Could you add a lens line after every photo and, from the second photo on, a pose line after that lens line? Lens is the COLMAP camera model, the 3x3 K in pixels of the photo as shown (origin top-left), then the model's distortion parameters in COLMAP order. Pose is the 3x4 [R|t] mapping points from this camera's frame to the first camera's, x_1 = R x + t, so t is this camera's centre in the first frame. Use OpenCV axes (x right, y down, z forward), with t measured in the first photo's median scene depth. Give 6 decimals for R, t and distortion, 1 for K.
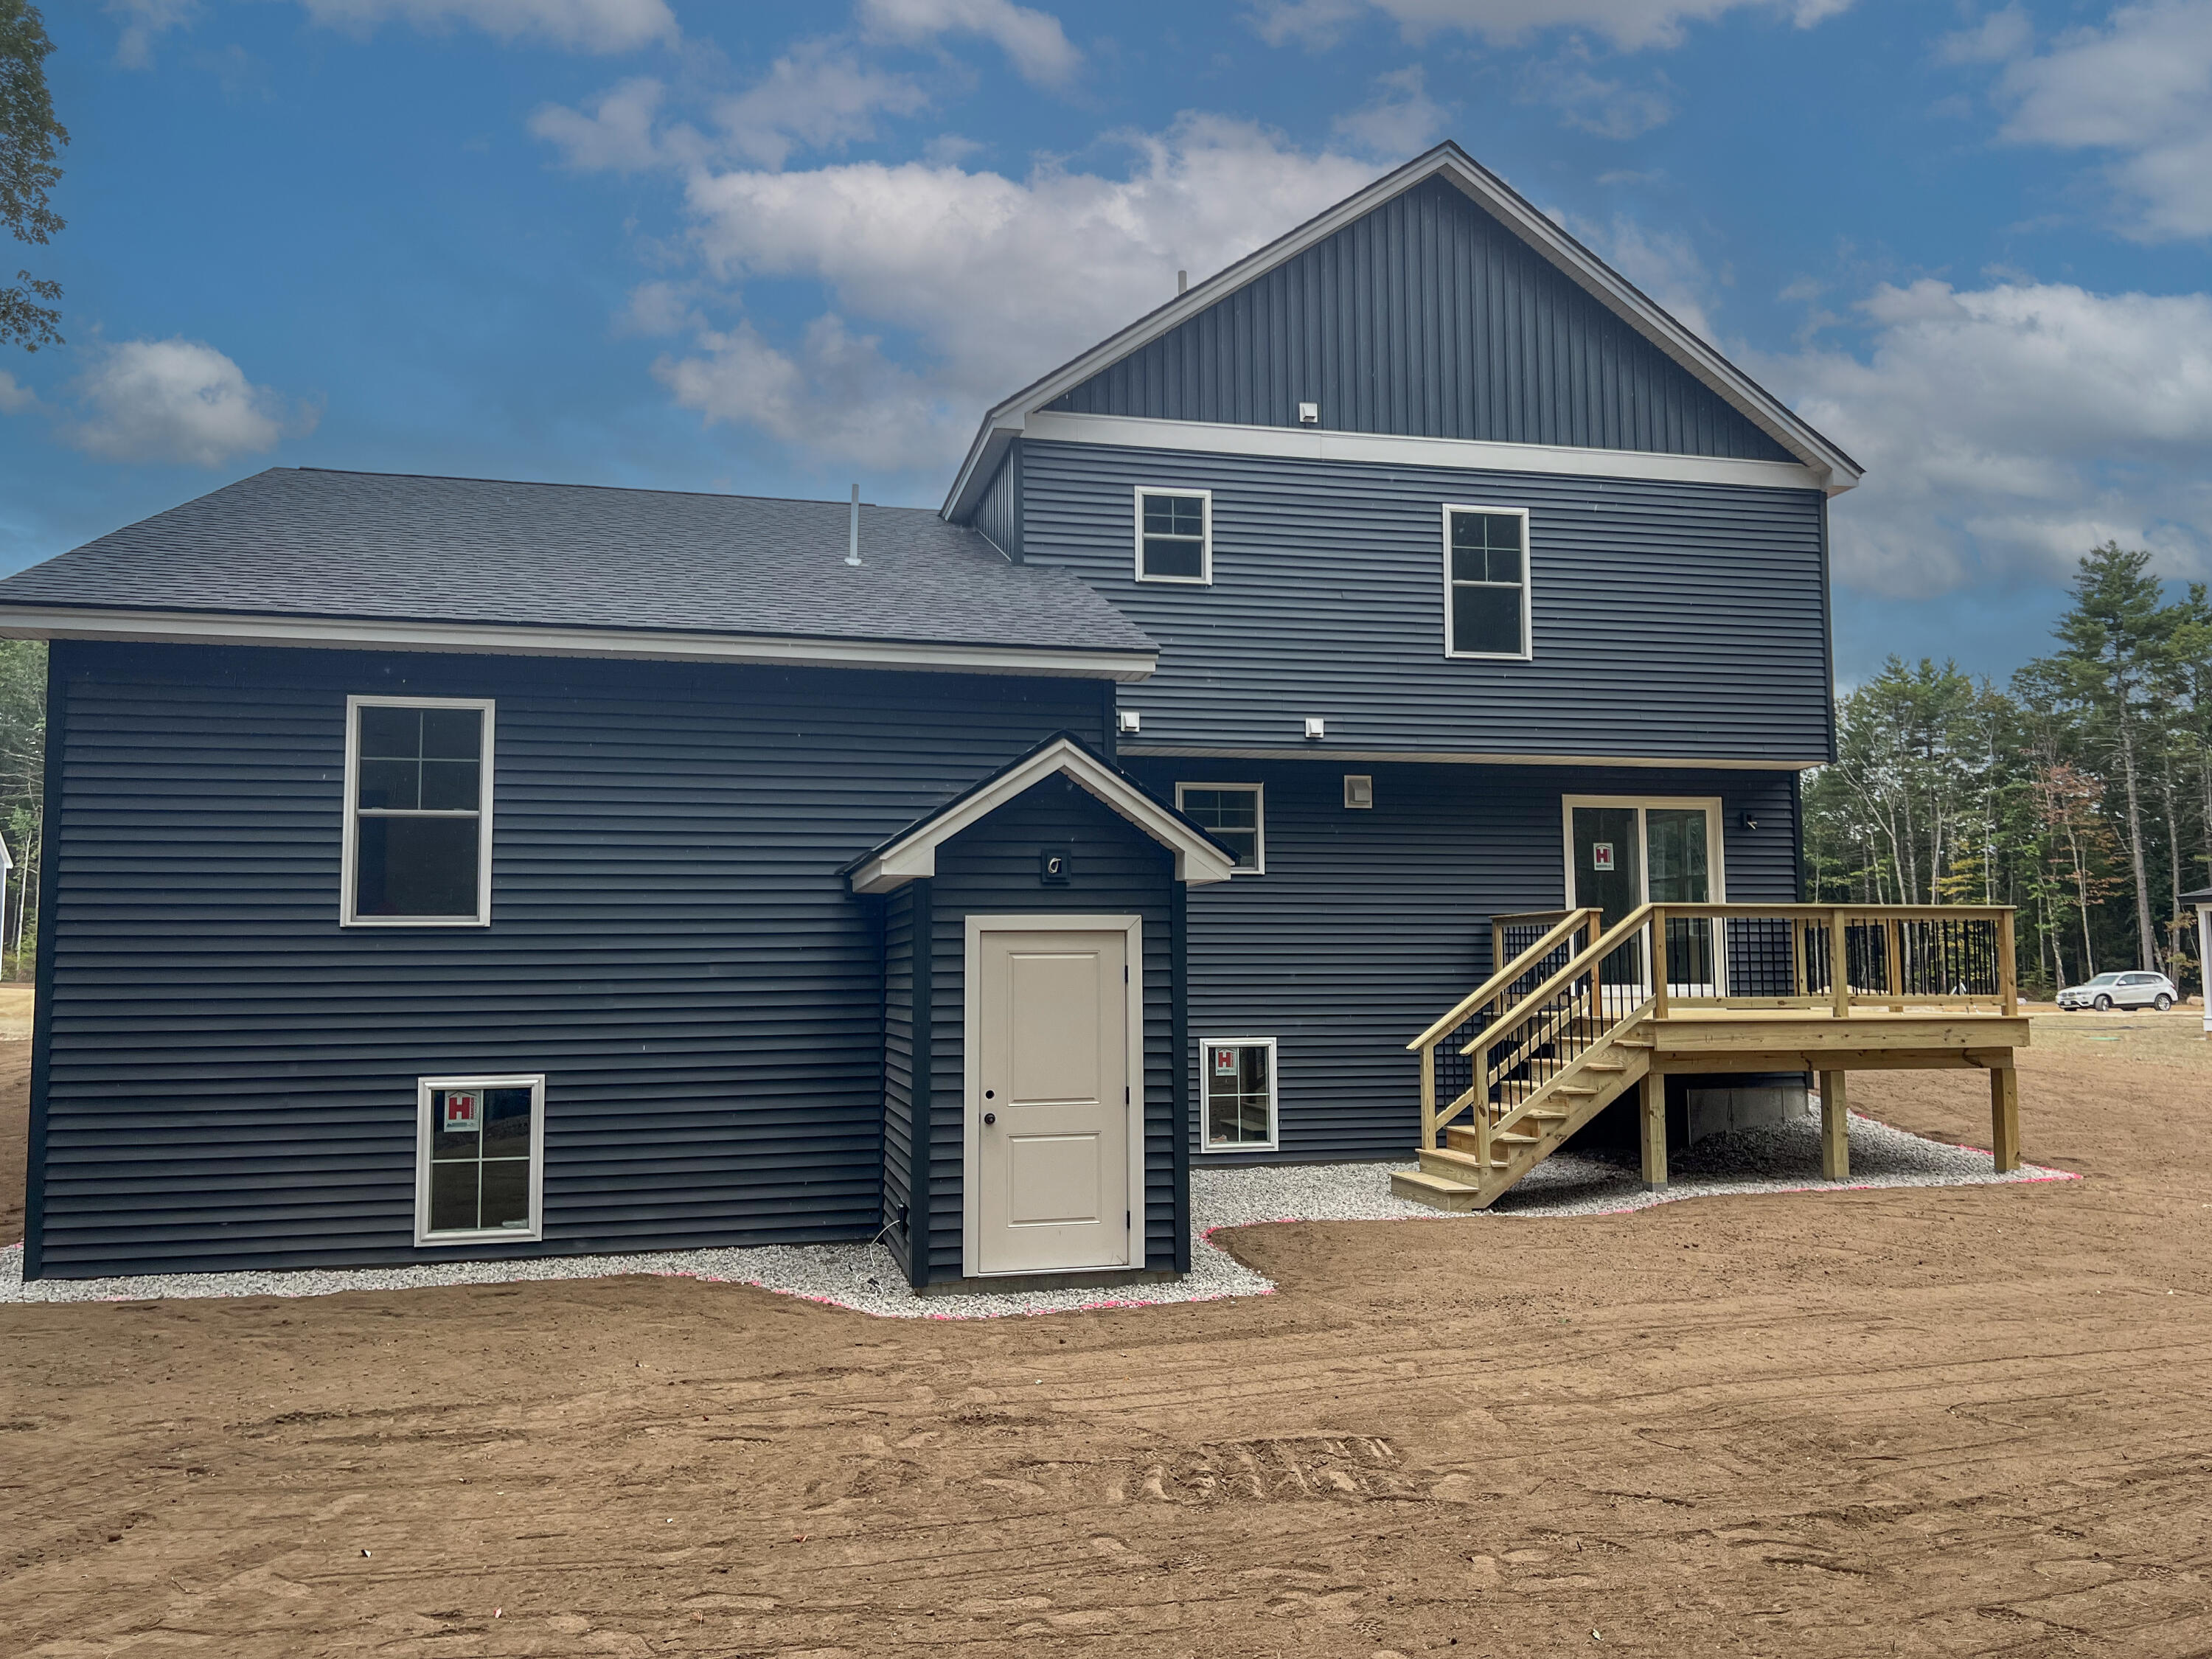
lens RADIAL K [[1739.4, 0, 1094.3], [0, 1739.4, 816.7], [0, 0, 1]] dist [0.106255, -0.188131]
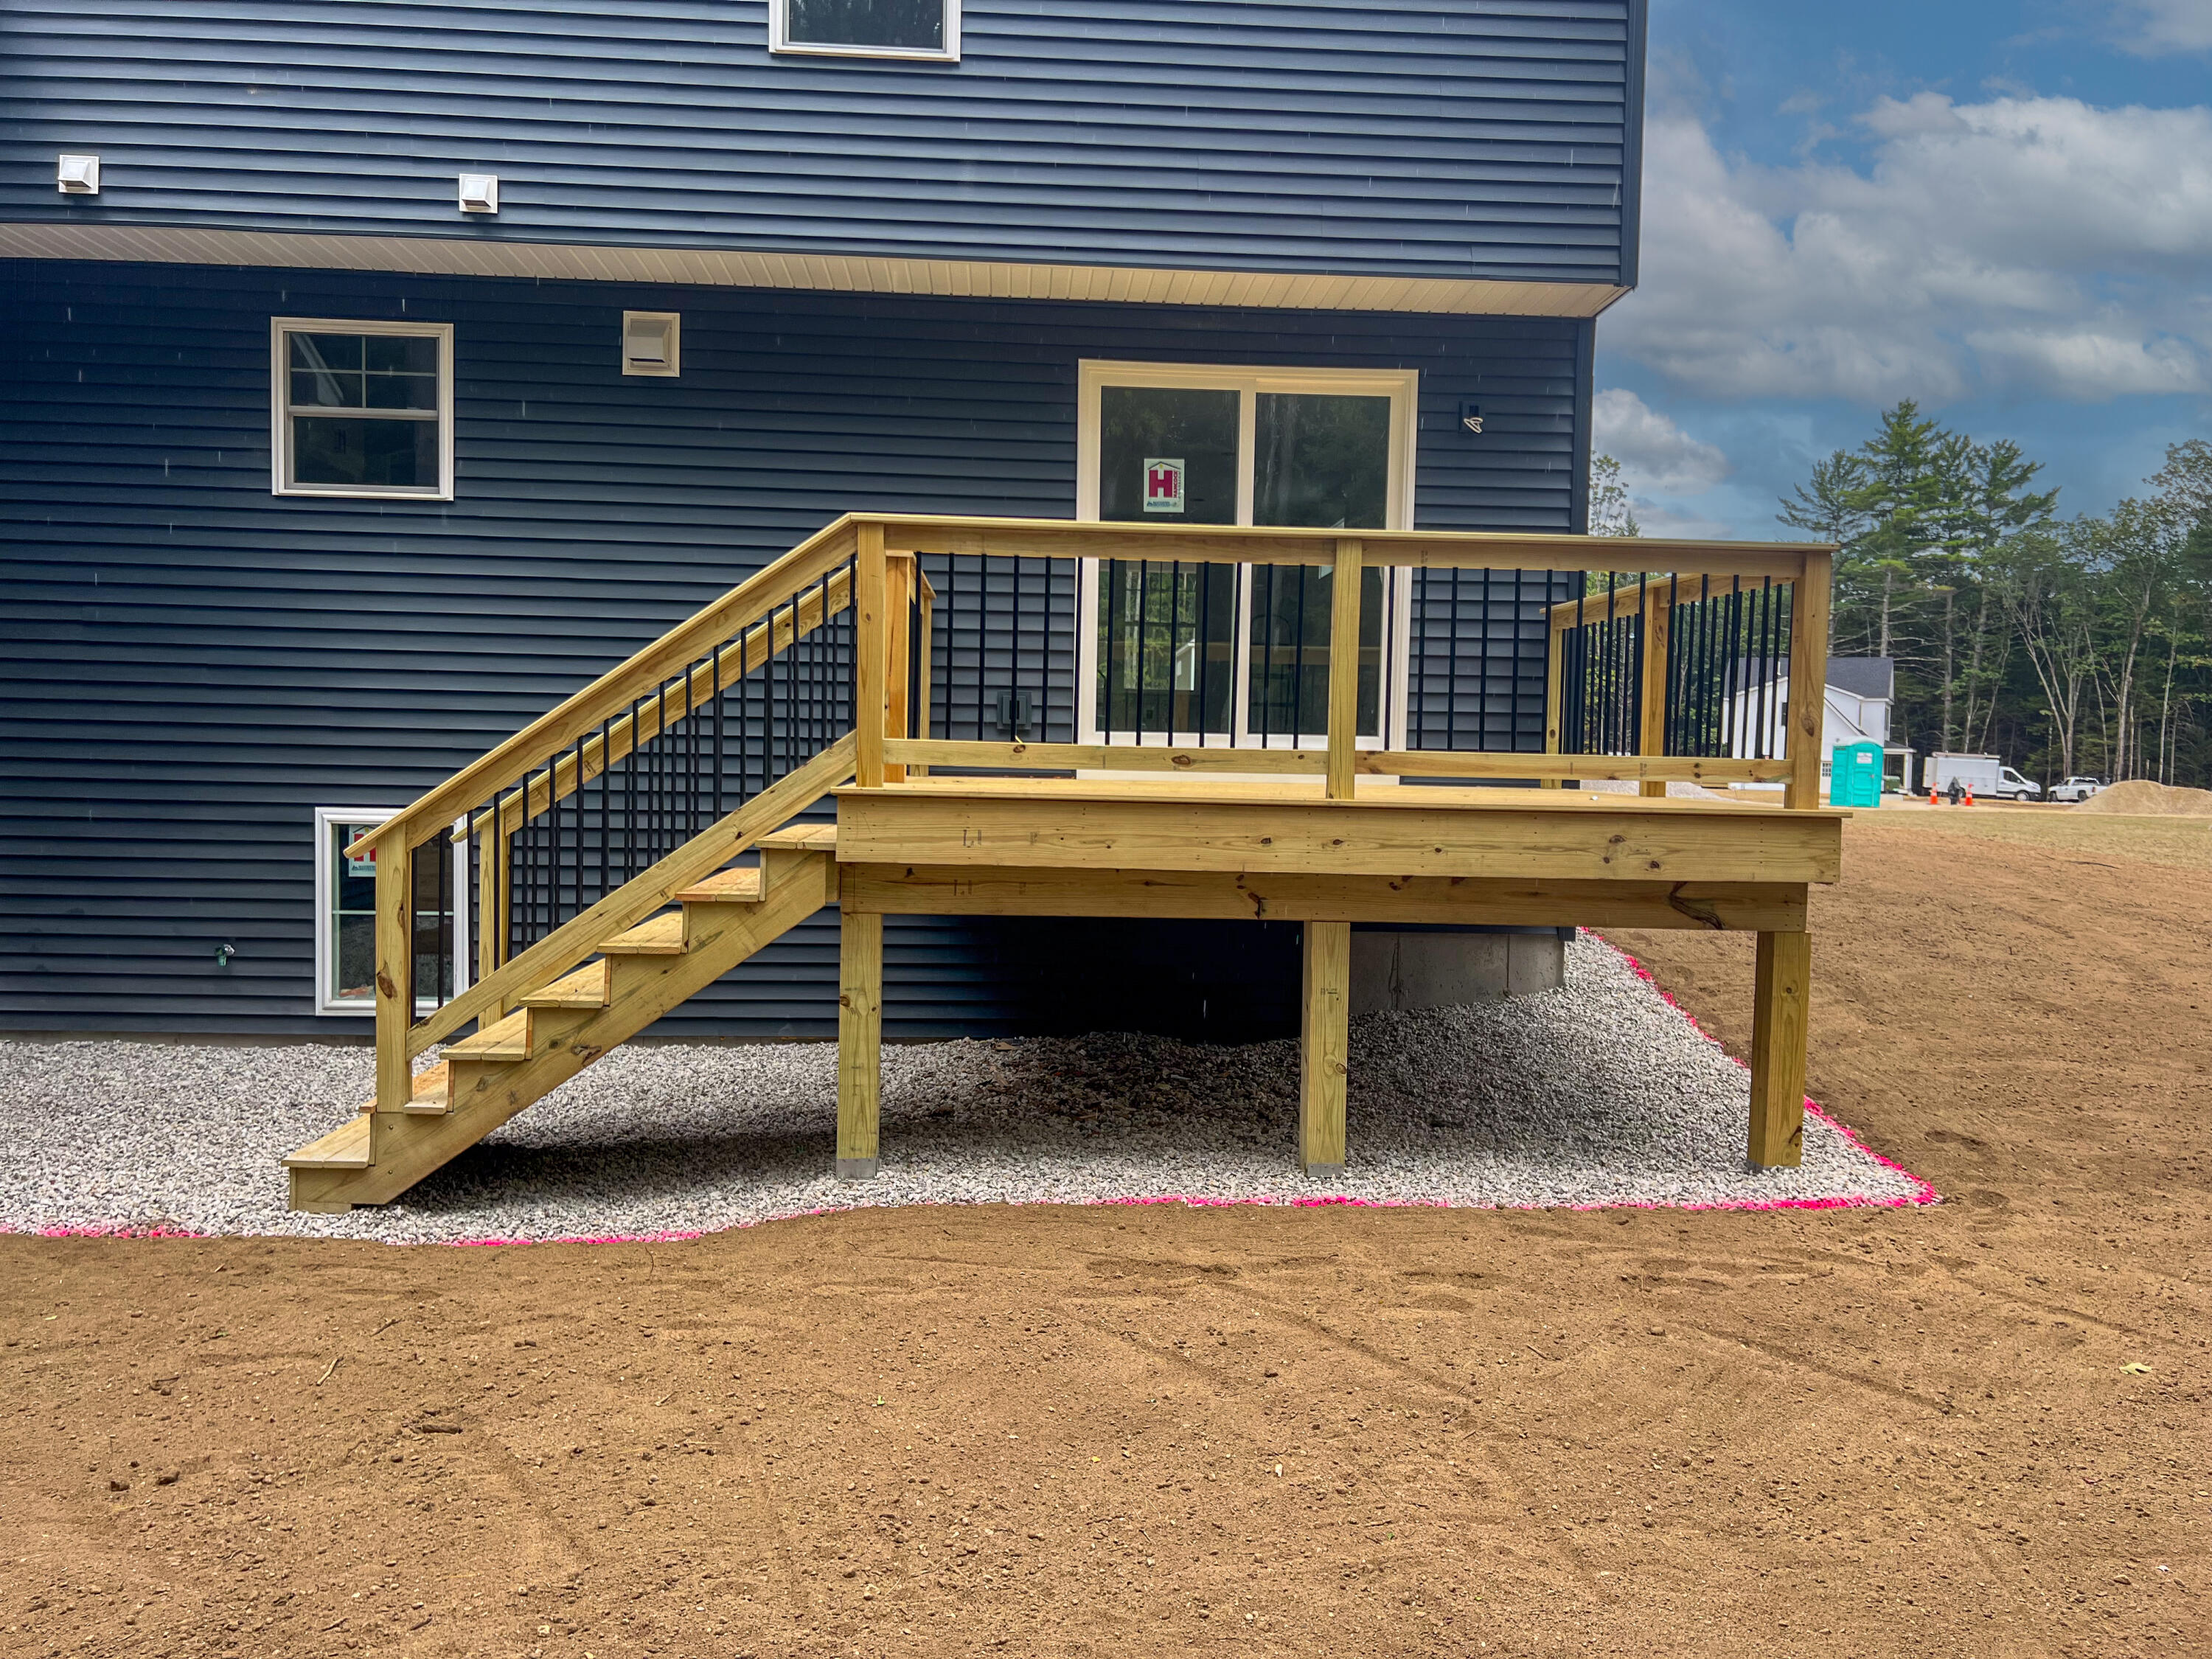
lens RADIAL K [[1739.4, 0, 1094.3], [0, 1739.4, 816.7], [0, 0, 1]] dist [0.106255, -0.188131]
pose [[0.982848, 0.036221, -0.180824, 0.396708], [-0.012881, 0.991611, 0.128617, 0.058216], [0.183965, -0.124082, 0.975069, 0.519944]]
